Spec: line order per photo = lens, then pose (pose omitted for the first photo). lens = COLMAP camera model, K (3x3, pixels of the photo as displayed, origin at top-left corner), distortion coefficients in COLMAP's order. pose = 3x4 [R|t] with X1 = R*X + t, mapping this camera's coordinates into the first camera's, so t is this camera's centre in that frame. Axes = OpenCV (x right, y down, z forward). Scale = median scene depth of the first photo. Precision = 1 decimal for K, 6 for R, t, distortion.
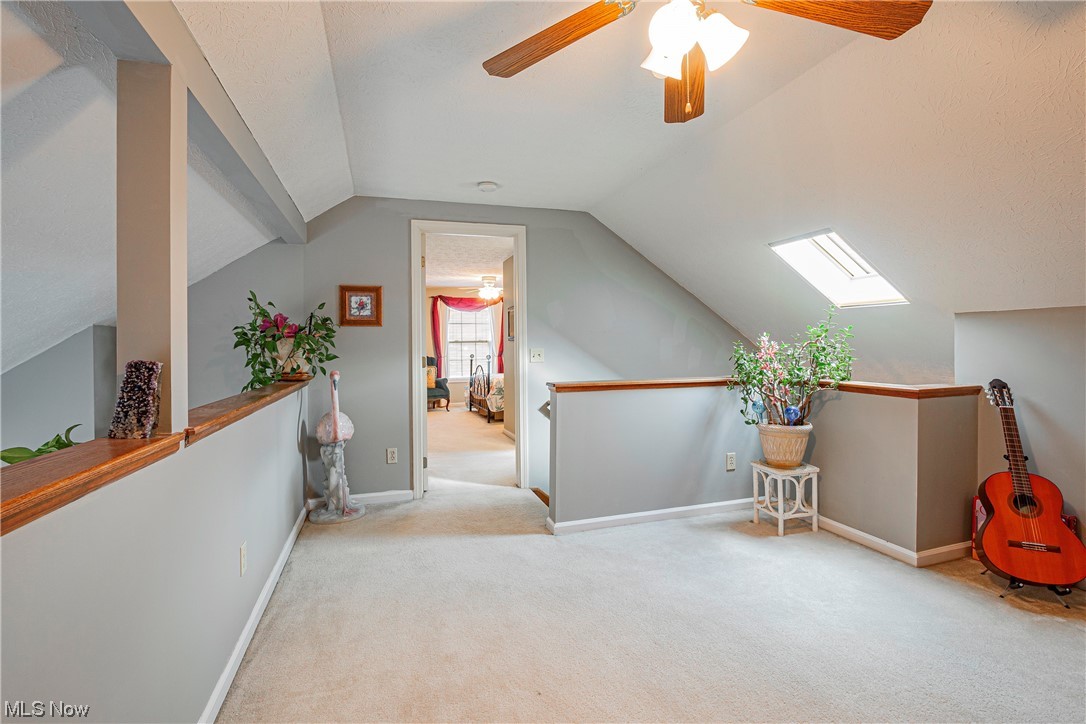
lens RADIAL K [[499.6, 0, 542.6], [0, 499.6, 342.4], [0, 0, 1]] dist [-0.015275, 0.000721]
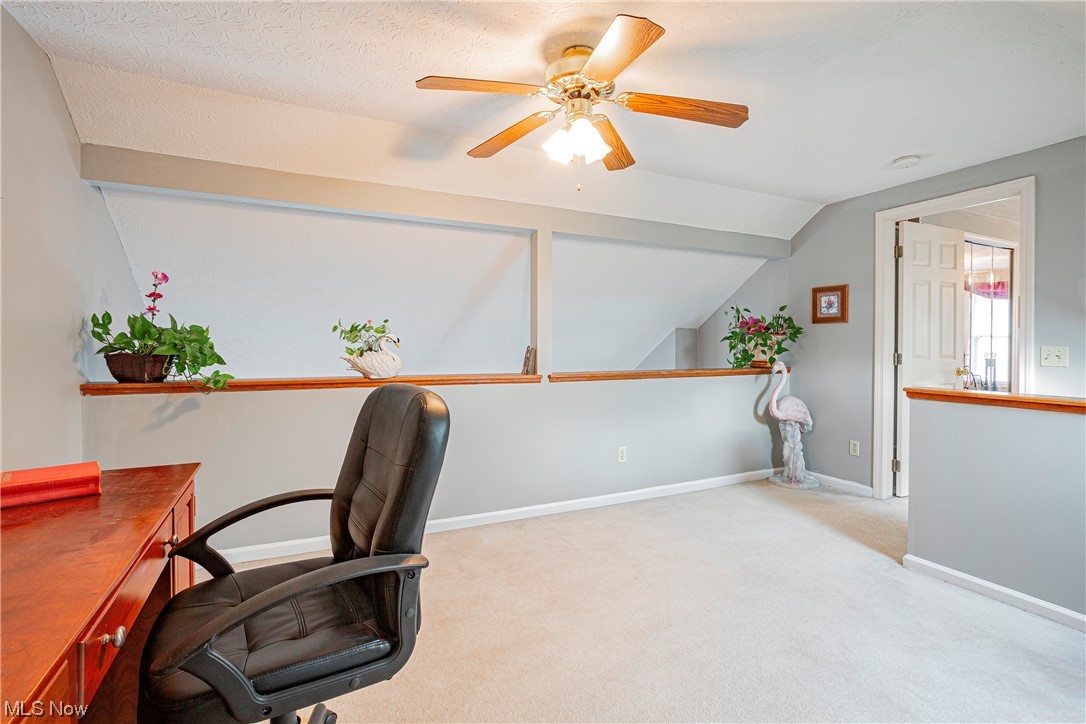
lens RADIAL K [[499.6, 0, 542.6], [0, 499.6, 342.4], [0, 0, 1]] dist [-0.015275, 0.000721]
pose [[0.147137, 0.015132, -0.989000, 0.627638], [0.009948, 0.999810, 0.016777, -0.015352], [0.989066, -0.012307, 0.146959, 0.218562]]
